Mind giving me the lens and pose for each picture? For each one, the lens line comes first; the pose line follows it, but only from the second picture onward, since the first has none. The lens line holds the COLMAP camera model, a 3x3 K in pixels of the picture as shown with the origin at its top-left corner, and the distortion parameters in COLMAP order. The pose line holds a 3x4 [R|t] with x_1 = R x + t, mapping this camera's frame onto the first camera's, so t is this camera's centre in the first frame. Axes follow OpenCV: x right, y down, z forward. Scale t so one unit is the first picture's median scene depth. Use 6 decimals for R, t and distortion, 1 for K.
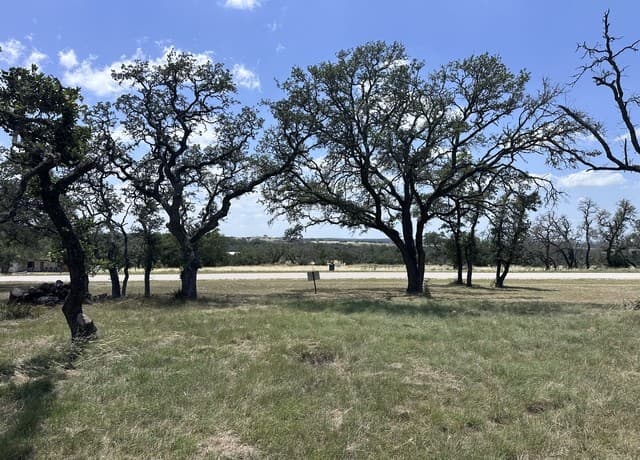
lens RADIAL K [[455.1, 0, 318.5], [0, 455.1, 233.1], [0, 0, 1]] dist [0.045705, -0.047782]
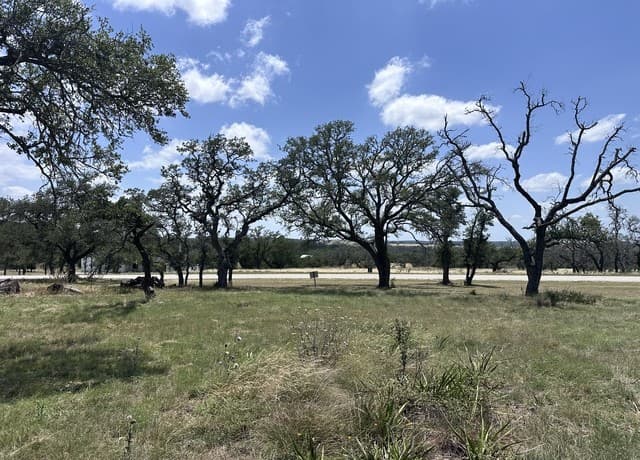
lens RADIAL K [[455.1, 0, 317.8], [0, 455.1, 220.3], [0, 0, 1]] dist [0.045705, -0.047782]
pose [[0.983401, -0.015440, -0.180789, 0.247274], [0.009332, 0.999358, -0.034590, -0.026410], [0.181207, 0.032328, 0.982914, -0.370676]]
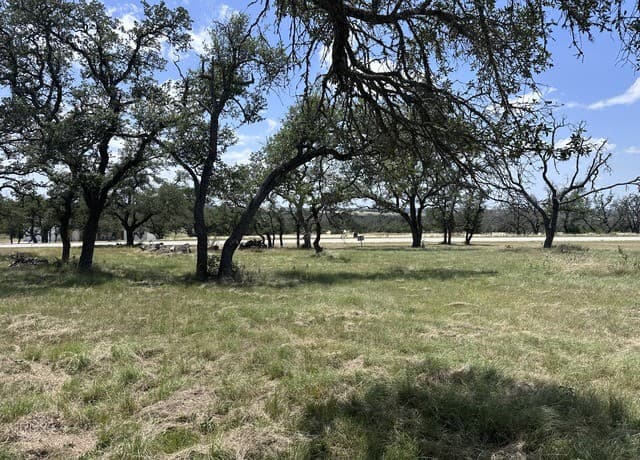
lens RADIAL K [[462.3, 0, 320.2], [0, 462.3, 232.2], [0, 0, 1]] dist [0.037554, -0.036973]
pose [[0.999941, -0.009118, -0.005974, -0.149708], [0.009493, 0.997778, 0.065948, -0.052319], [0.005359, -0.066001, 0.997805, -0.777680]]
